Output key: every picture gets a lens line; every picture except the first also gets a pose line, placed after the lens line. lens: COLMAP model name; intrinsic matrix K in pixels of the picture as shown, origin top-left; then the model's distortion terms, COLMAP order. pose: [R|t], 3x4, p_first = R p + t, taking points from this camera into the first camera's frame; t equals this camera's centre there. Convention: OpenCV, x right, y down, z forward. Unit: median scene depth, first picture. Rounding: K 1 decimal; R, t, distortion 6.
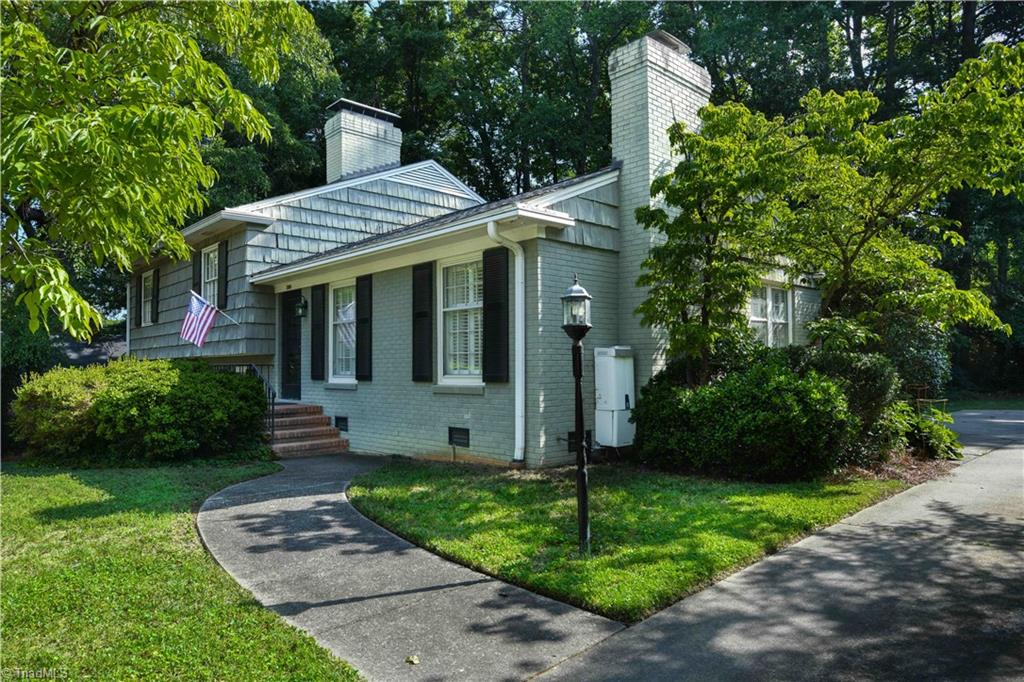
lens RADIAL K [[639.3, 0, 512.0], [0, 639.3, 341.0], [0, 0, 1]] dist [0.005236, 0.000442]
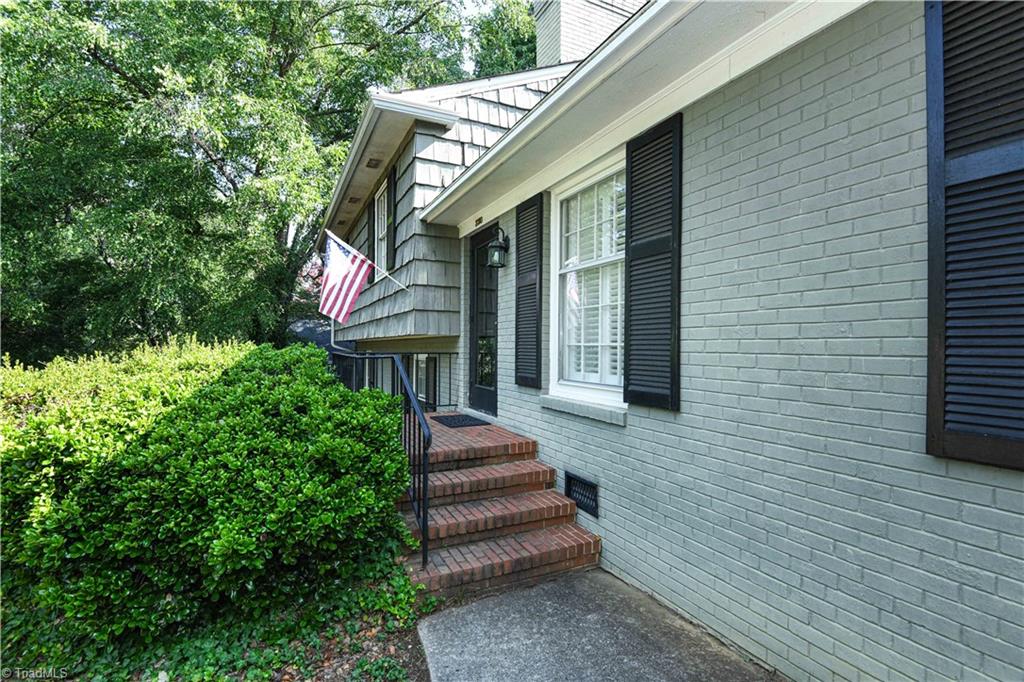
lens RADIAL K [[463.8, 0, 506.4], [0, 463.8, 338.1], [0, 0, 1]] dist [0.002973, -0.000559]
pose [[0.951111, 0.010482, -0.308671, -0.206210], [-0.003350, 0.999715, 0.023626, 0.013127], [0.308831, -0.021437, 0.950875, 0.644195]]
